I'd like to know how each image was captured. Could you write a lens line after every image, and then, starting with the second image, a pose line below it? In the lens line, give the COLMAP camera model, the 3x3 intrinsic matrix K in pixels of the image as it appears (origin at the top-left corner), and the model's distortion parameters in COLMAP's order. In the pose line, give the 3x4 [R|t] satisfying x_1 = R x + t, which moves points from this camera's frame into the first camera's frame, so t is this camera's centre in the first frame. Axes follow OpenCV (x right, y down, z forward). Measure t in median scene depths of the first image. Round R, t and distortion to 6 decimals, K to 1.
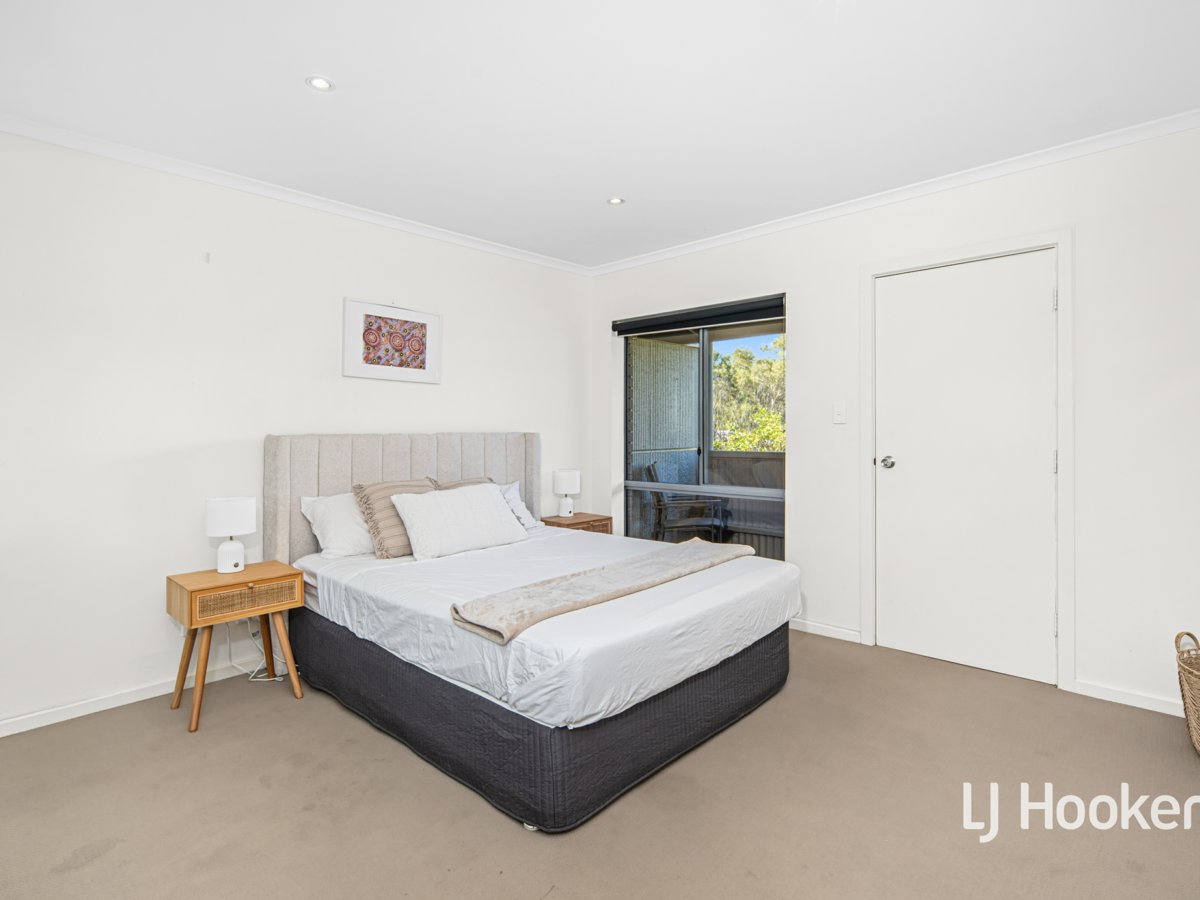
lens RADIAL K [[604.1, 0, 599.3], [0, 604.1, 432.7], [0, 0, 1]] dist [-0.000174, 0.000106]
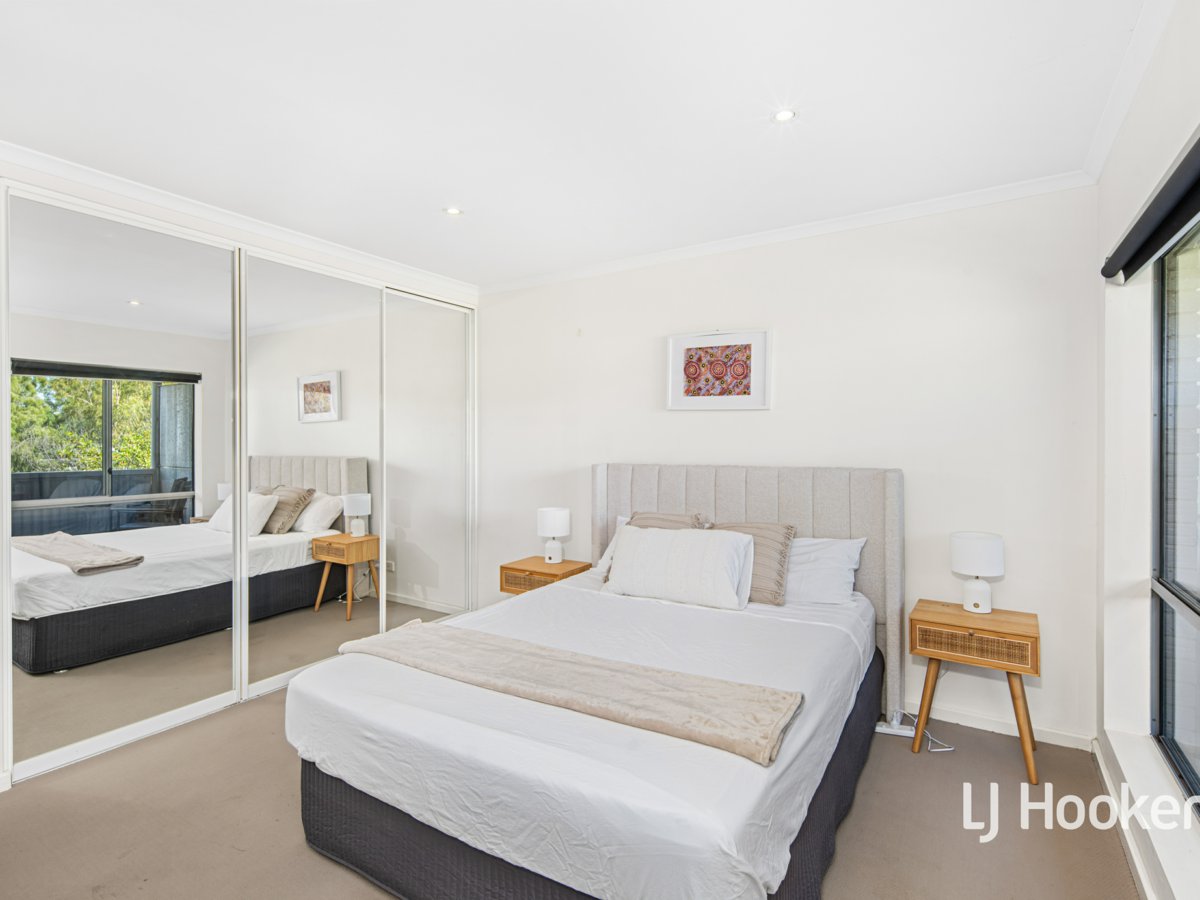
lens RADIAL K [[608.6, 0, 600.0], [0, 608.6, 450.0], [0, 0, 1]] dist [0.001735, 0.000172]
pose [[0.221522, -0.008395, -0.975119, 0.566731], [-0.020908, 0.999692, -0.013356, -0.006002], [0.974931, 0.023347, 0.221278, 0.606361]]
